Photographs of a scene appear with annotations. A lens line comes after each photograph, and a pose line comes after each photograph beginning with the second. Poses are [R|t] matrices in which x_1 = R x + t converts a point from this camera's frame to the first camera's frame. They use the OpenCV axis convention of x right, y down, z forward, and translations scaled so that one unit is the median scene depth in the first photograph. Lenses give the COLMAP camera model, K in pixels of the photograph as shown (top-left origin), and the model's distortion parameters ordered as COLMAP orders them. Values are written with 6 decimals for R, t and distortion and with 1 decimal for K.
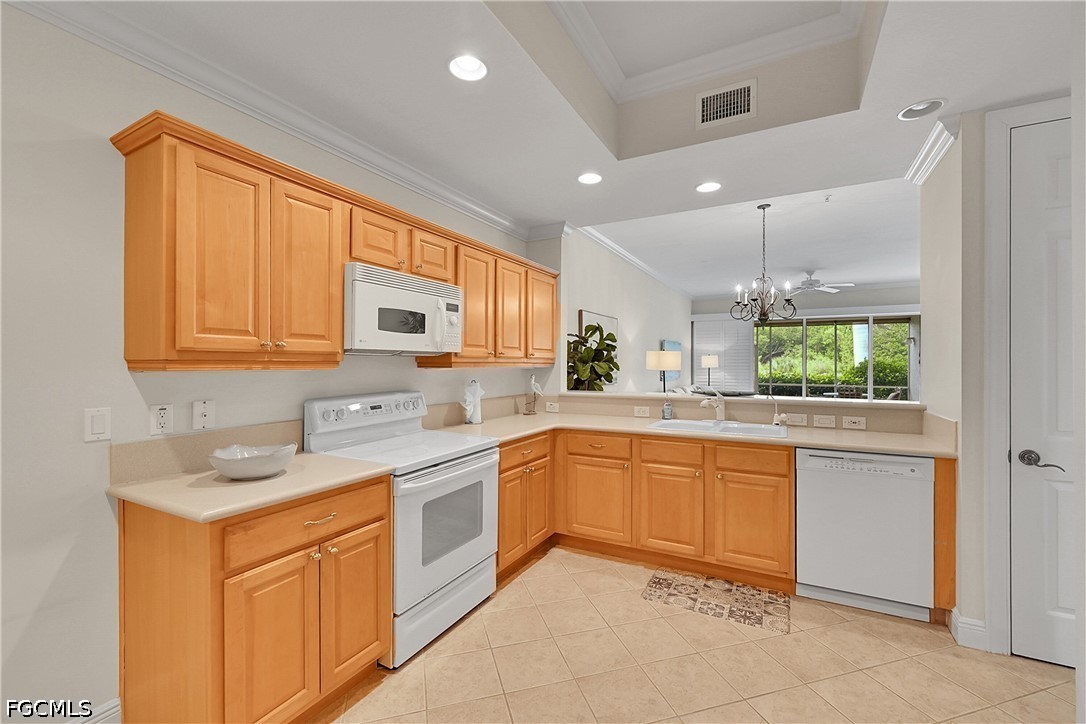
lens RADIAL K [[453.5, 0, 531.4], [0, 453.5, 360.5], [0, 0, 1]] dist [0.002304, -0.000027]
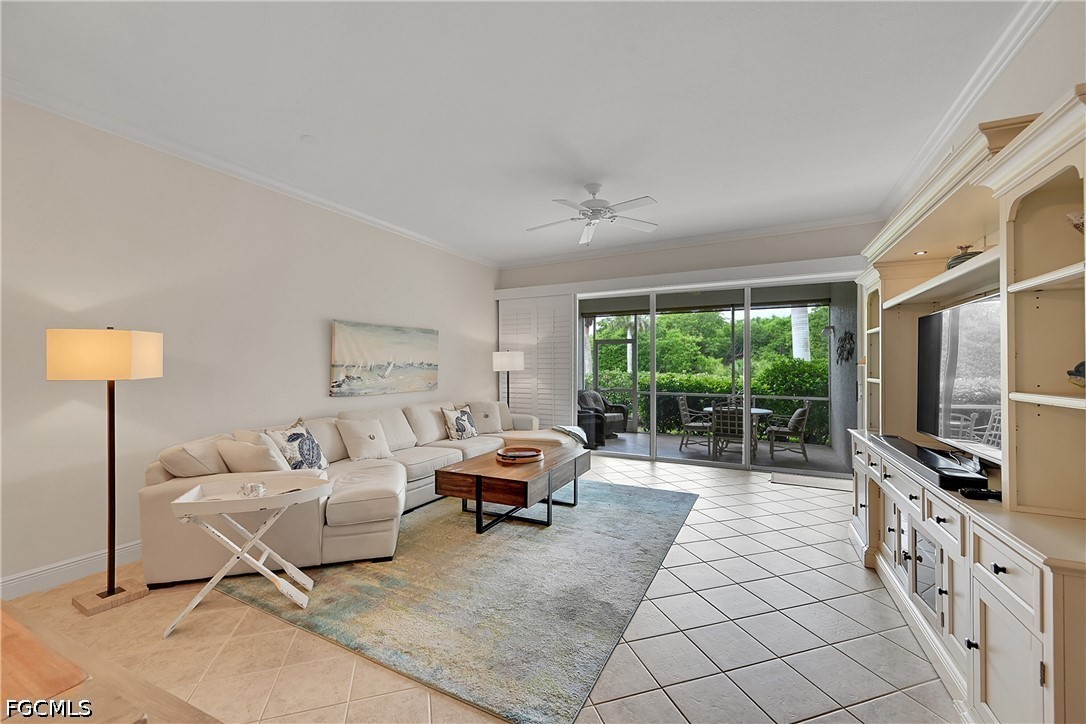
lens RADIAL K [[453.5, 0, 515.7], [0, 453.5, 363.9], [0, 0, 1]] dist [0.002304, -0.000027]
pose [[0.999788, -0.000970, 0.020587, 1.711667], [0.000942, 0.999999, 0.001361, 0.021999], [-0.020588, -0.001341, 0.999787, 1.605120]]
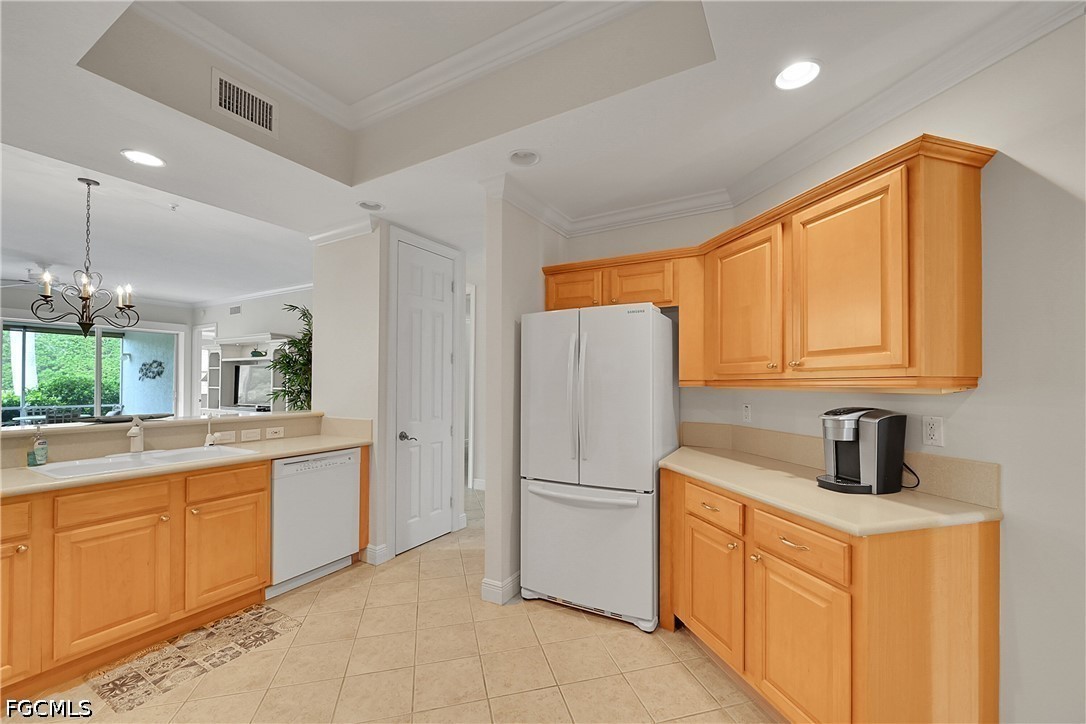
lens RADIAL K [[435.0, 0, 555.2], [0, 435.0, 376.9], [0, 0, 1]] dist [0.001967, -0.000317]
pose [[0.011563, 0.009838, 0.999885, -0.439807], [-0.009027, 0.999912, -0.009734, 0.001018], [-0.999892, -0.008913, 0.011651, 0.330182]]
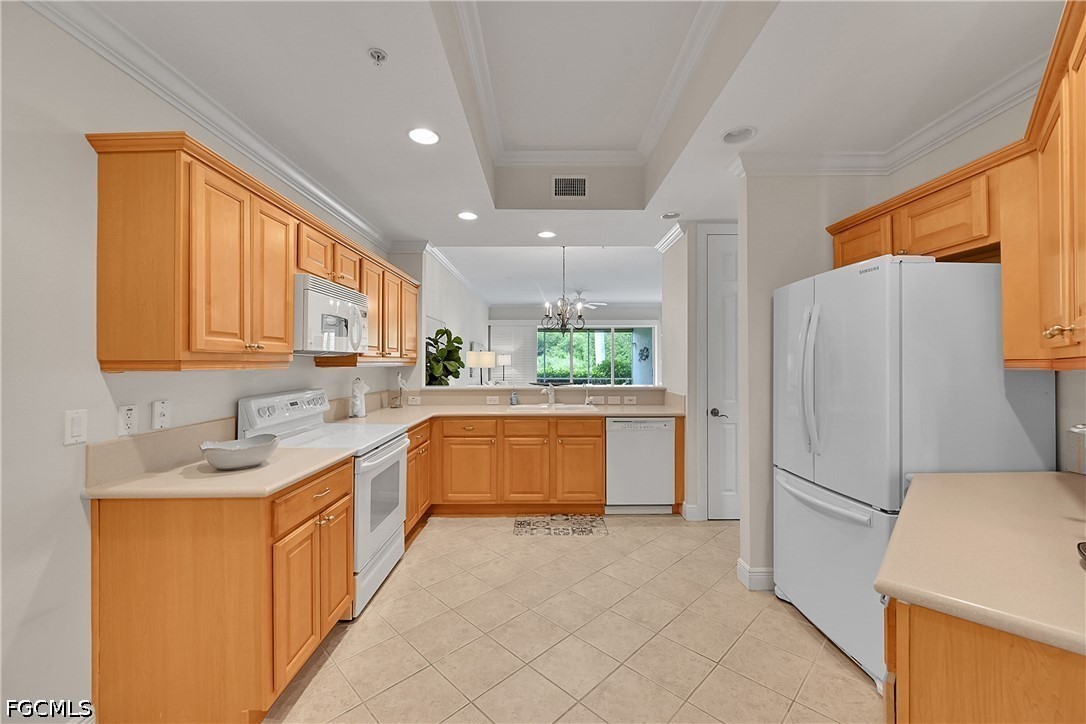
lens RADIAL K [[435.0, 0, 537.5], [0, 435.0, 356.6], [0, 0, 1]] dist [0.001967, -0.000317]
pose [[0.878324, 0.003774, 0.478050, -0.325489], [-0.001171, 0.999983, -0.005744, -0.003668], [-0.478064, 0.004485, 0.878314, -0.181513]]
